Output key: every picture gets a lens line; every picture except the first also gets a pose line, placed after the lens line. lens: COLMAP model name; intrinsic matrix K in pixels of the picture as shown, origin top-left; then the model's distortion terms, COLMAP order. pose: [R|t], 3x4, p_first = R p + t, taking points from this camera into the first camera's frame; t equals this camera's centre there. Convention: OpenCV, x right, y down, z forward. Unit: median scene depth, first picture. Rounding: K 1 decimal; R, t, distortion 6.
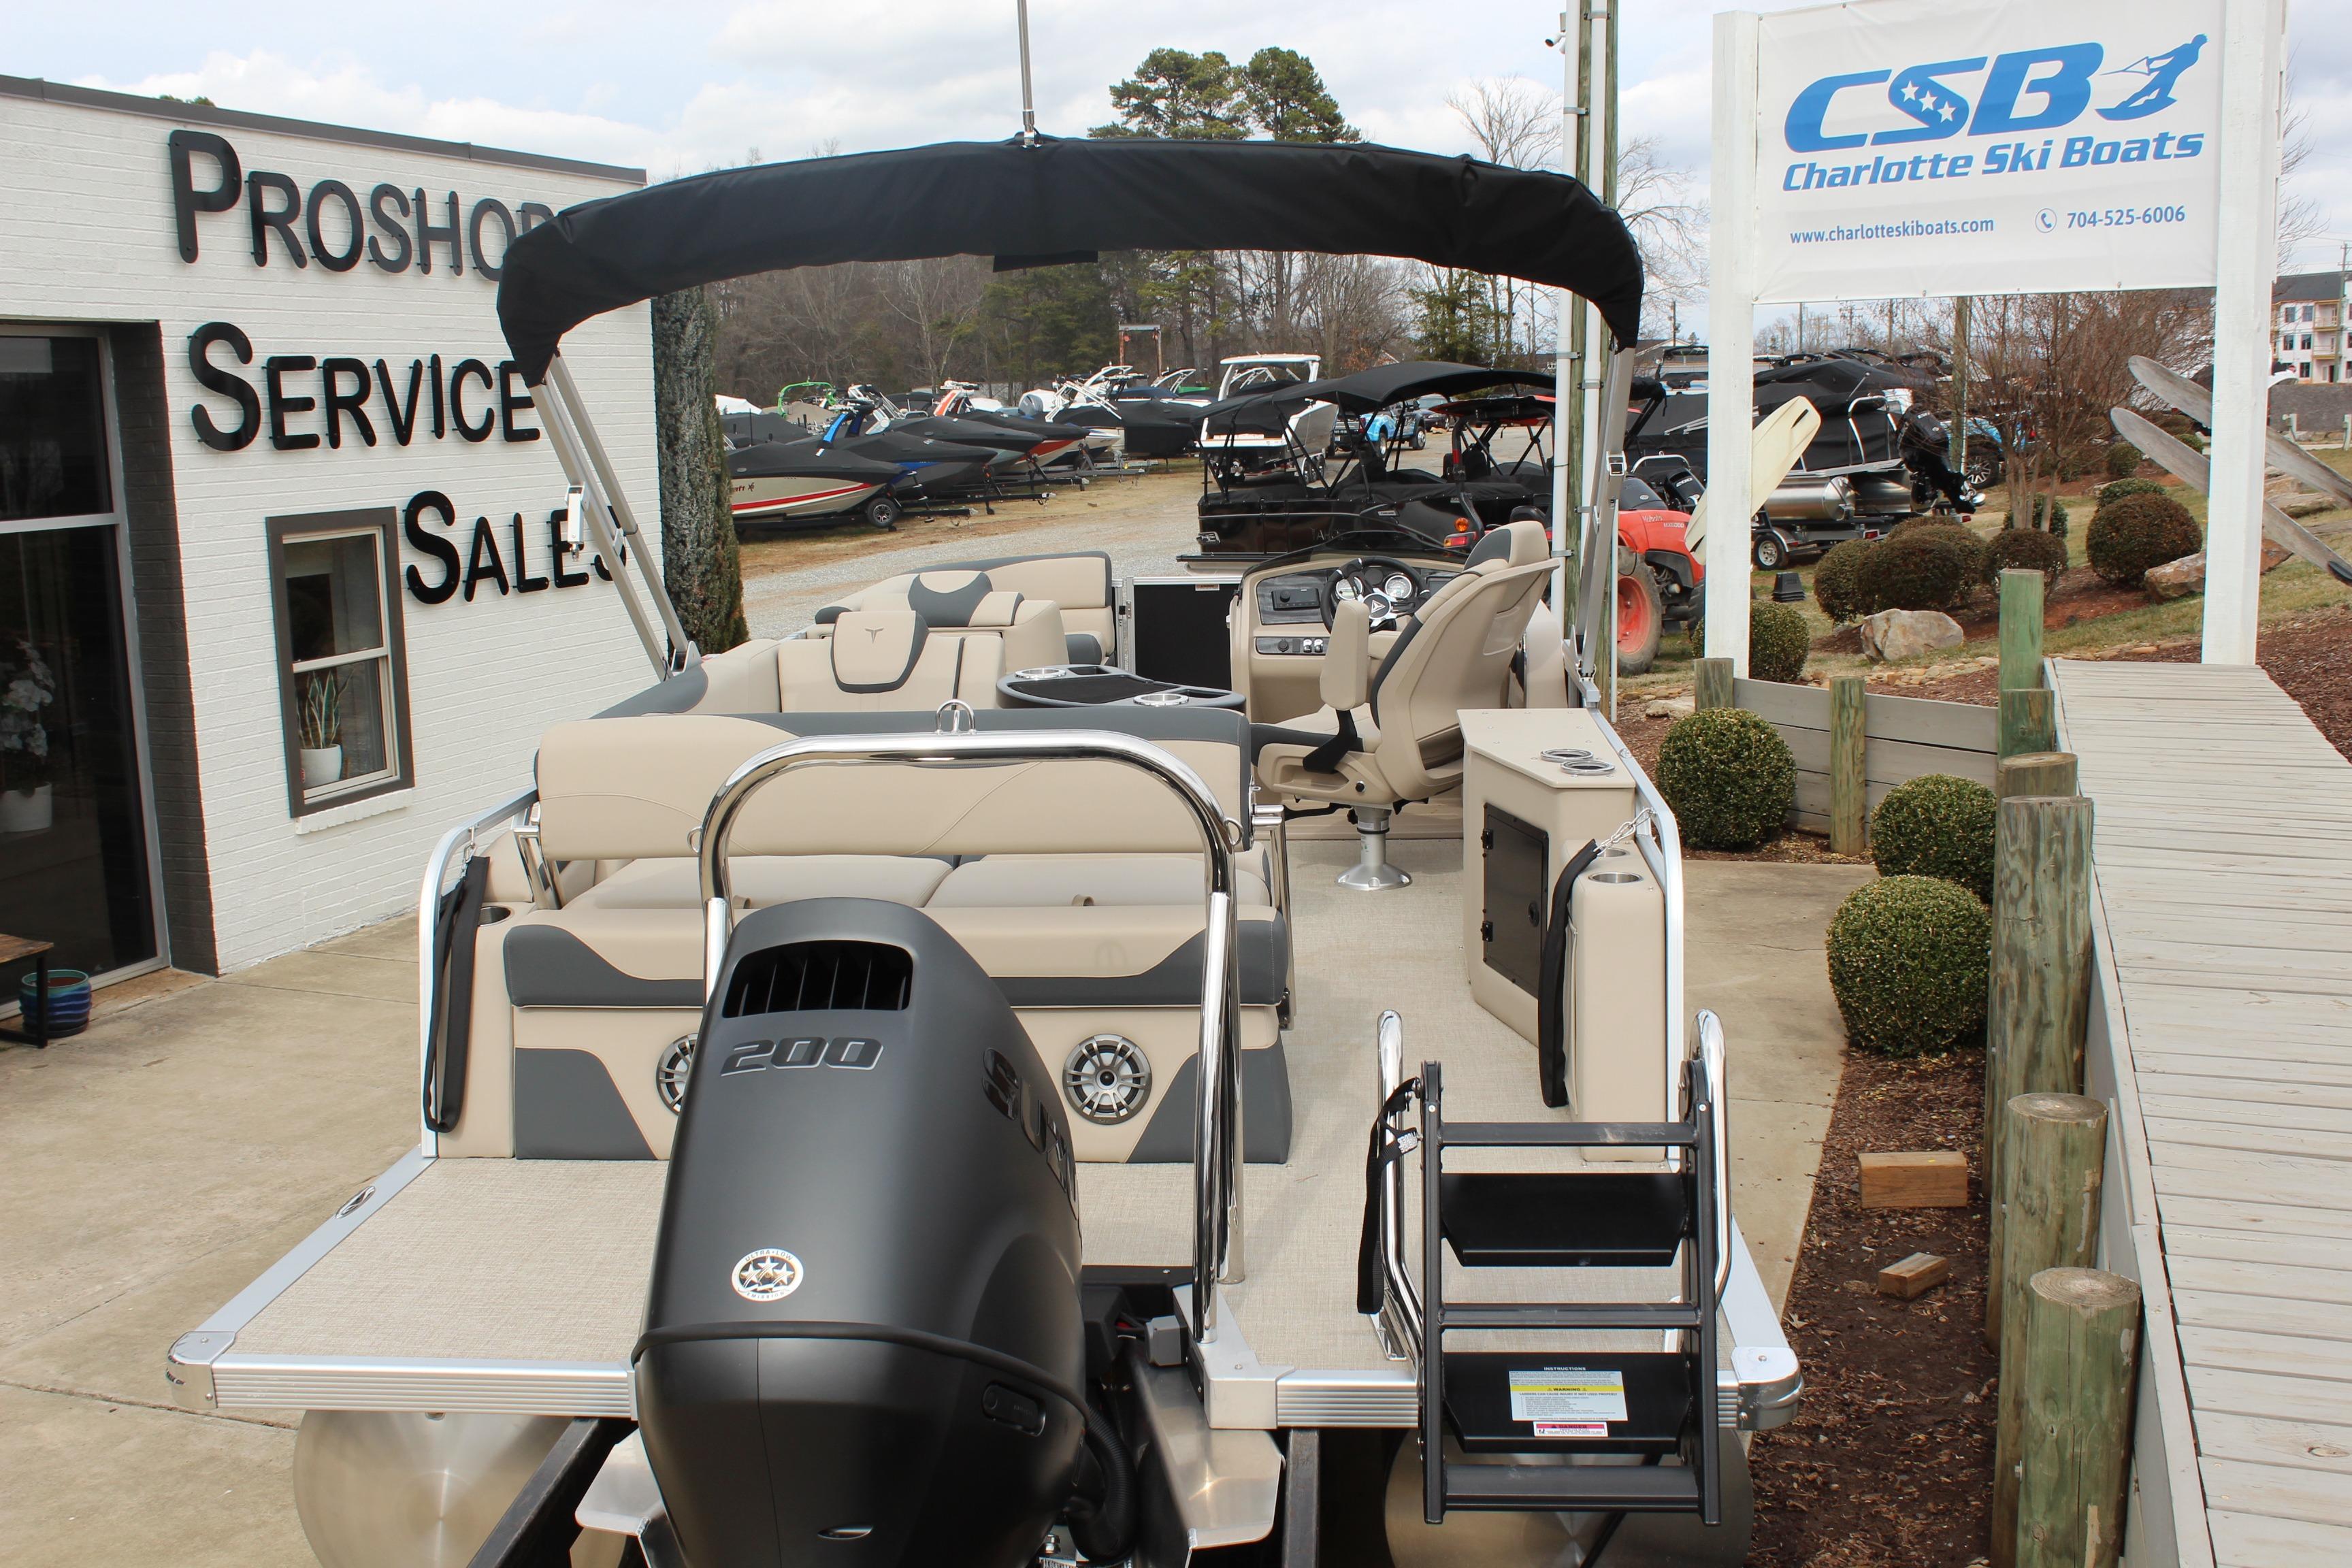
lens RADIAL K [[2309.0, 0, 1176.0], [0, 2309.0, 784.0], [0, 0, 1]] dist [-0.141126, 0.151784]
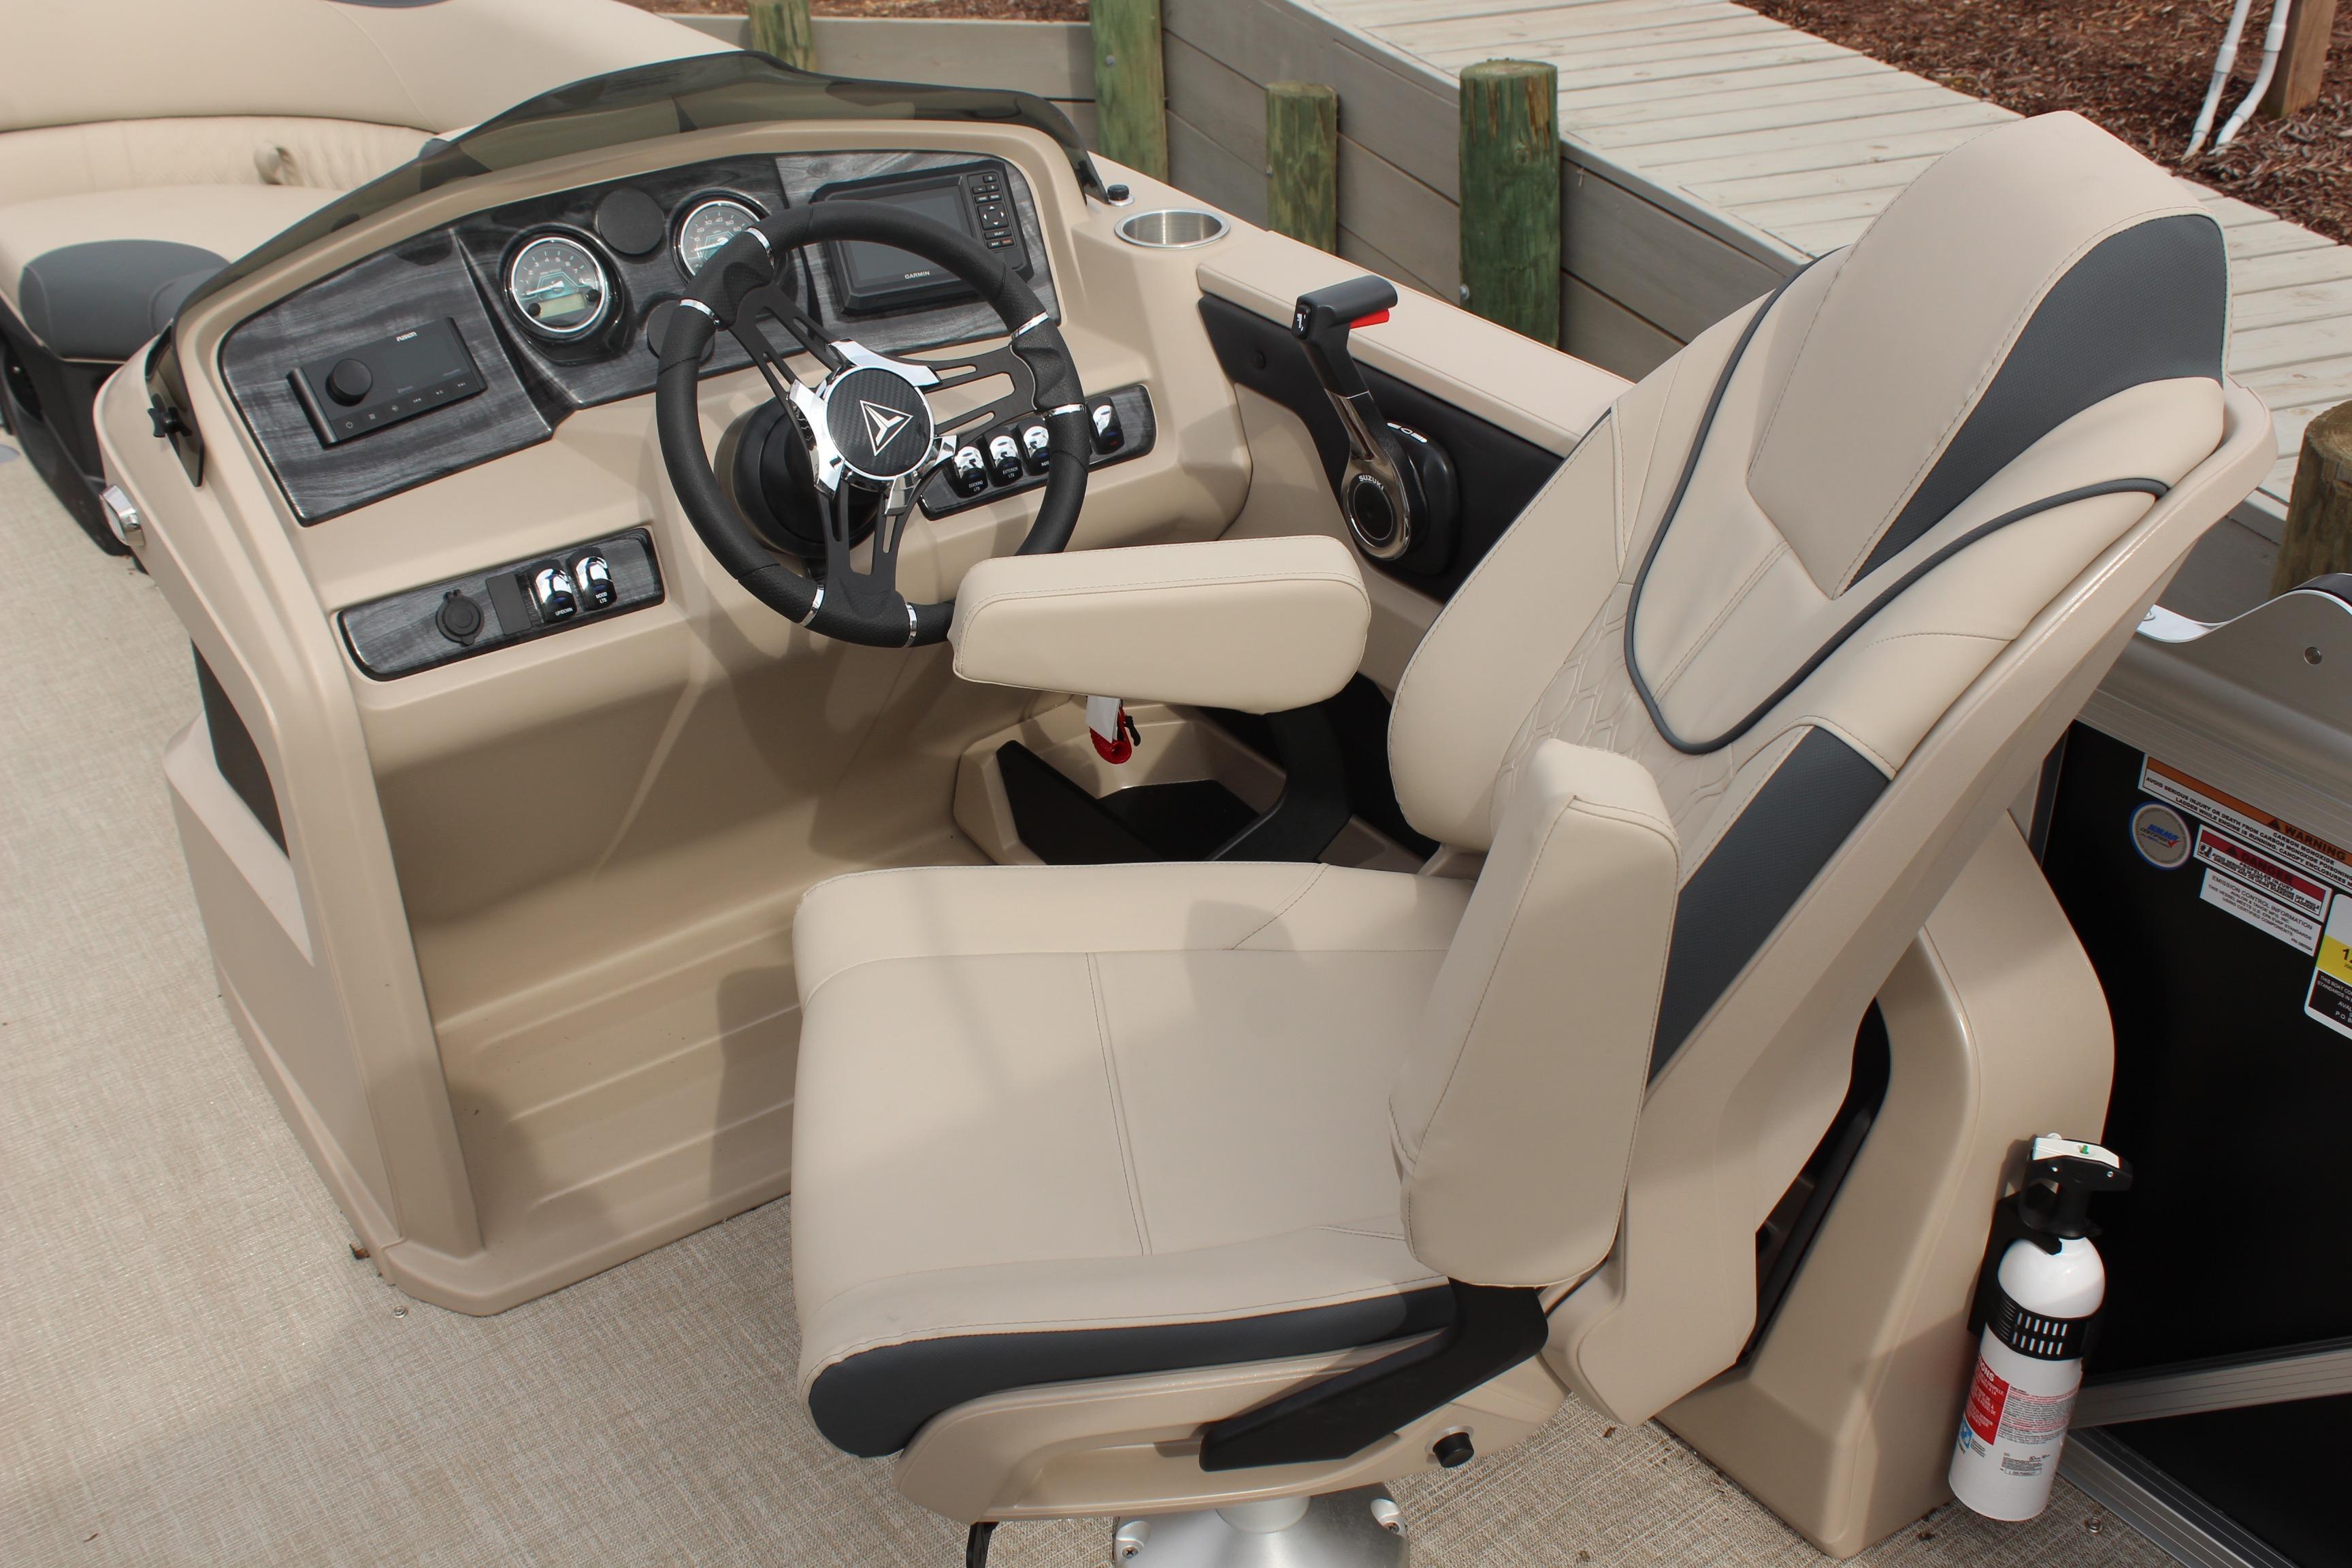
lens RADIAL K [[2406.4, 0, 1123.9], [0, 2406.4, 783.4], [0, 0, 1]] dist [-0.123216, 0.185147]
pose [[0.782856, -0.324545, 0.530855, -0.022260], [0.129978, 0.919665, 0.370569, -0.074072], [-0.608475, -0.221102, 0.762149, 0.437330]]
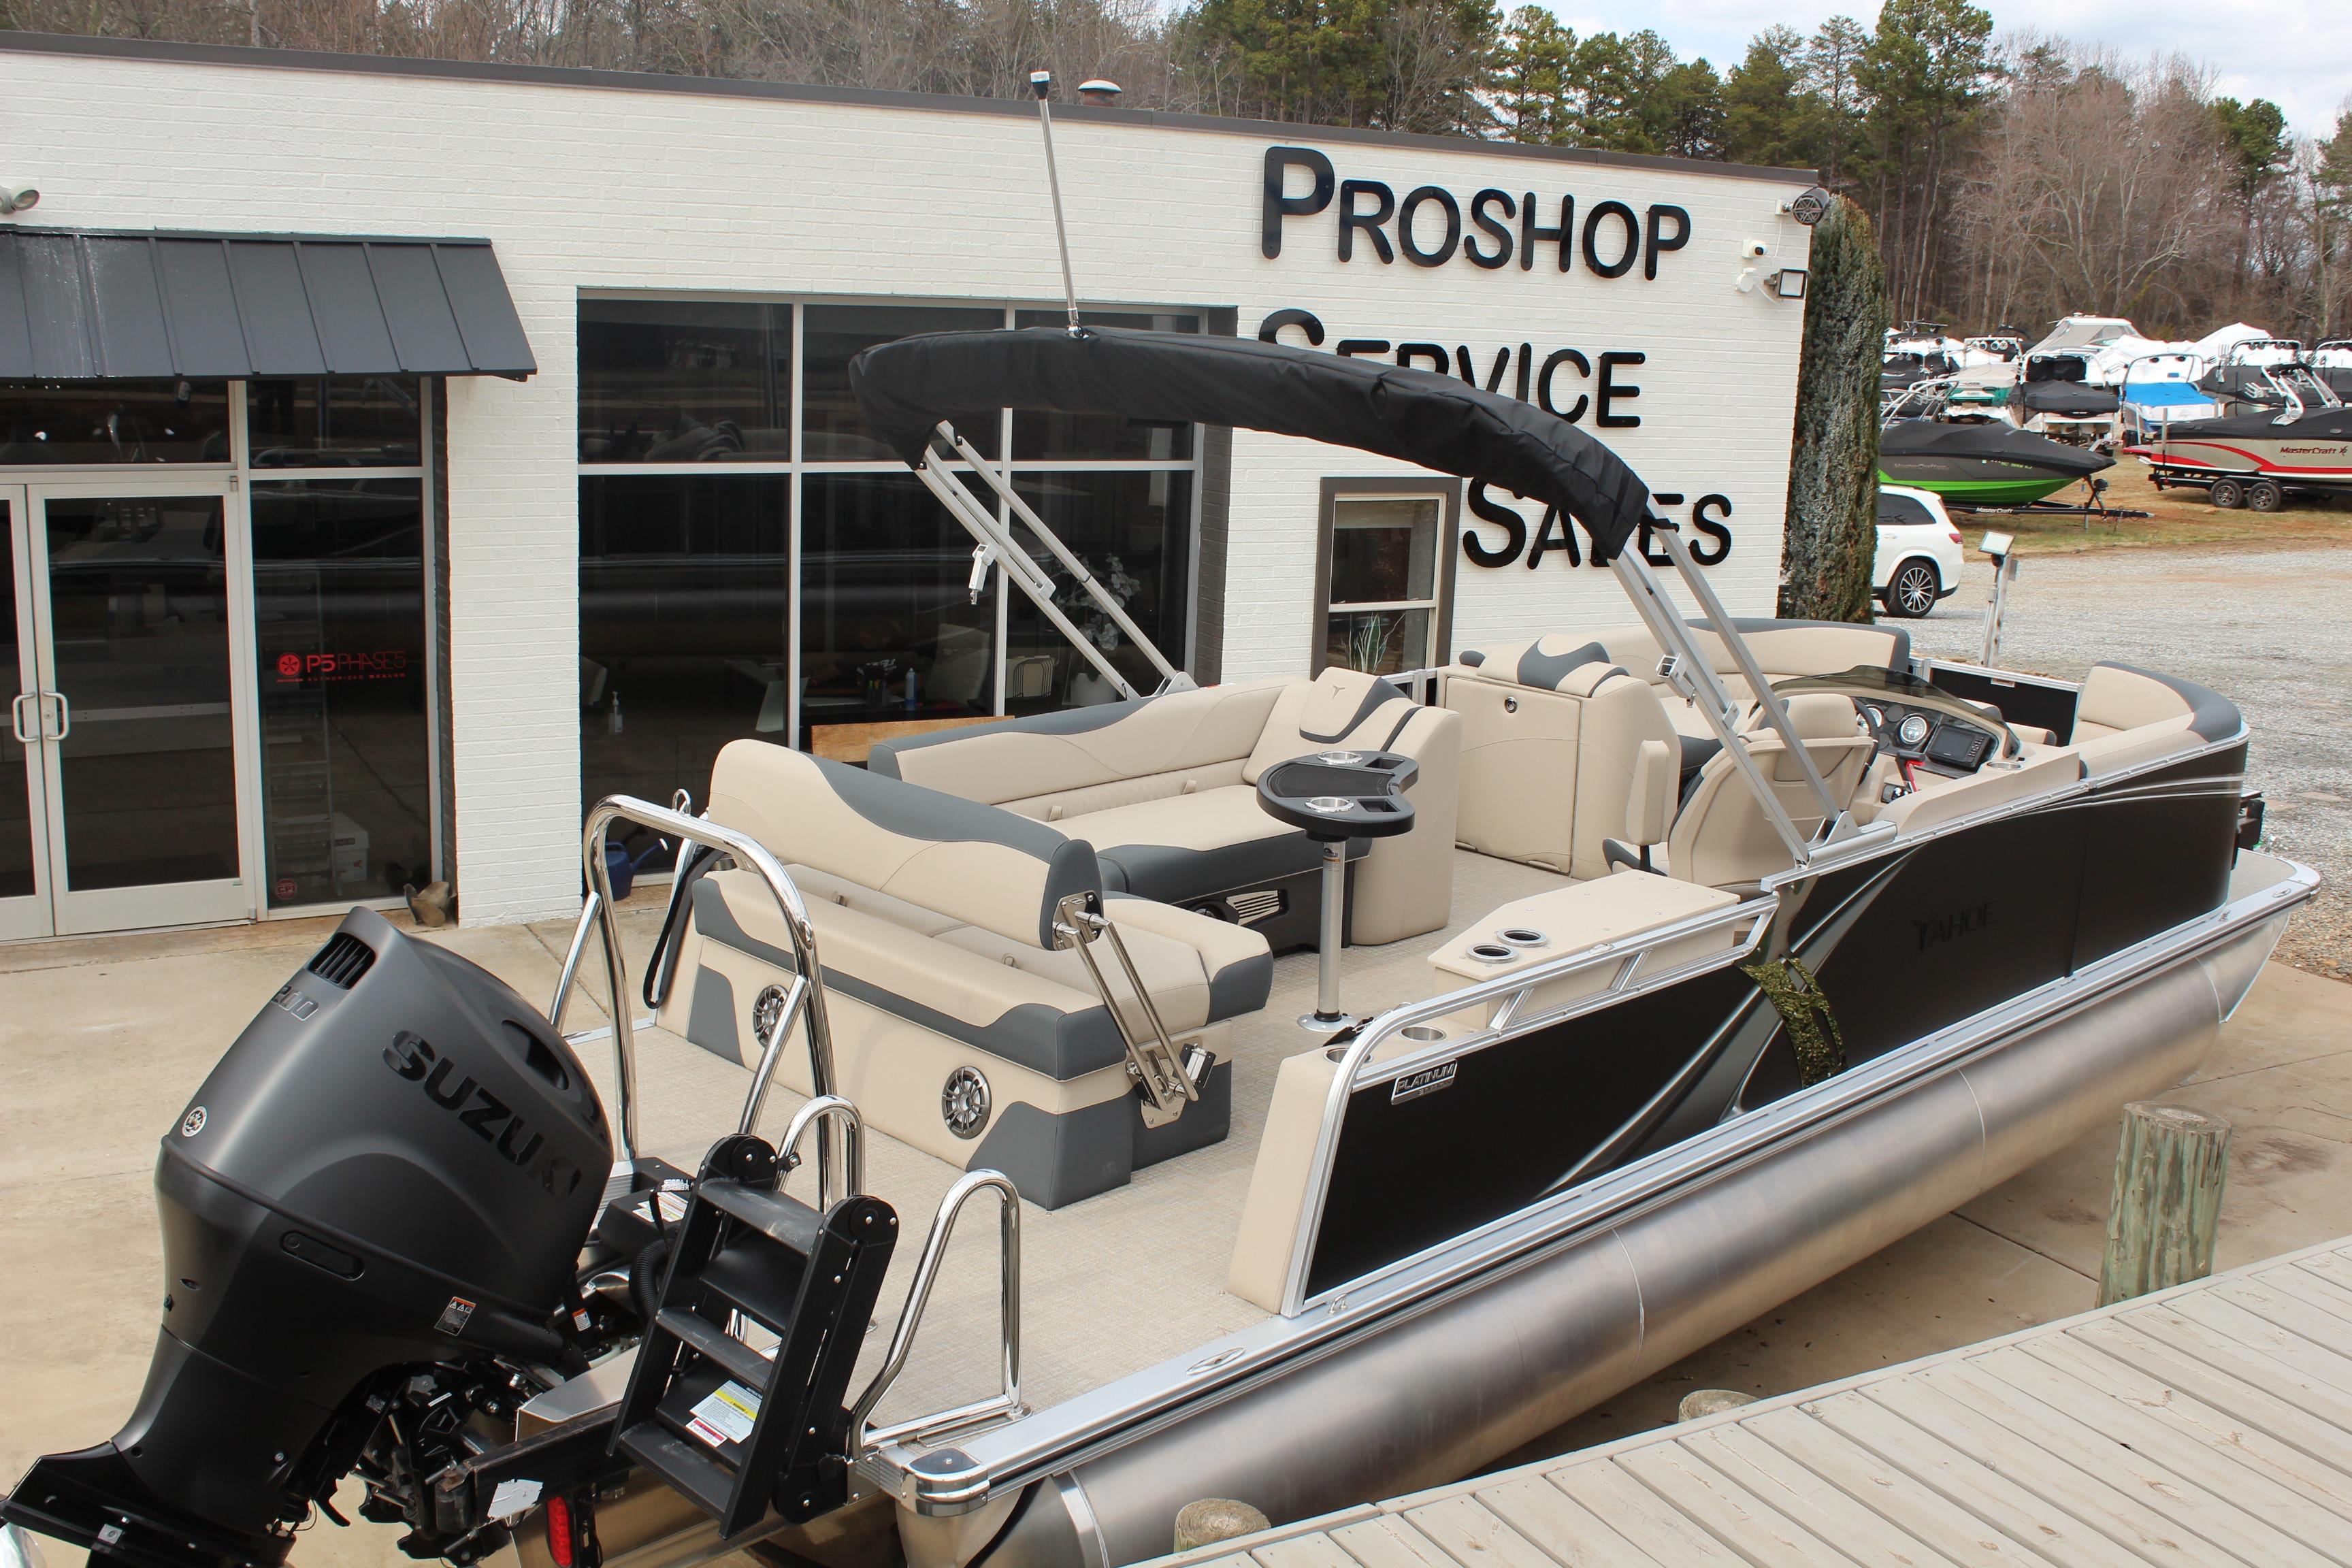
lens RADIAL K [[2329.6, 0, 1181.6], [0, 2329.6, 820.7], [0, 0, 1]] dist [-0.149814, 0.154539]
pose [[0.751267, 0.206117, -0.626988, 0.283660], [-0.168207, 0.978409, 0.120095, -0.066311], [0.638204, 0.015240, 0.769716, 0.035180]]
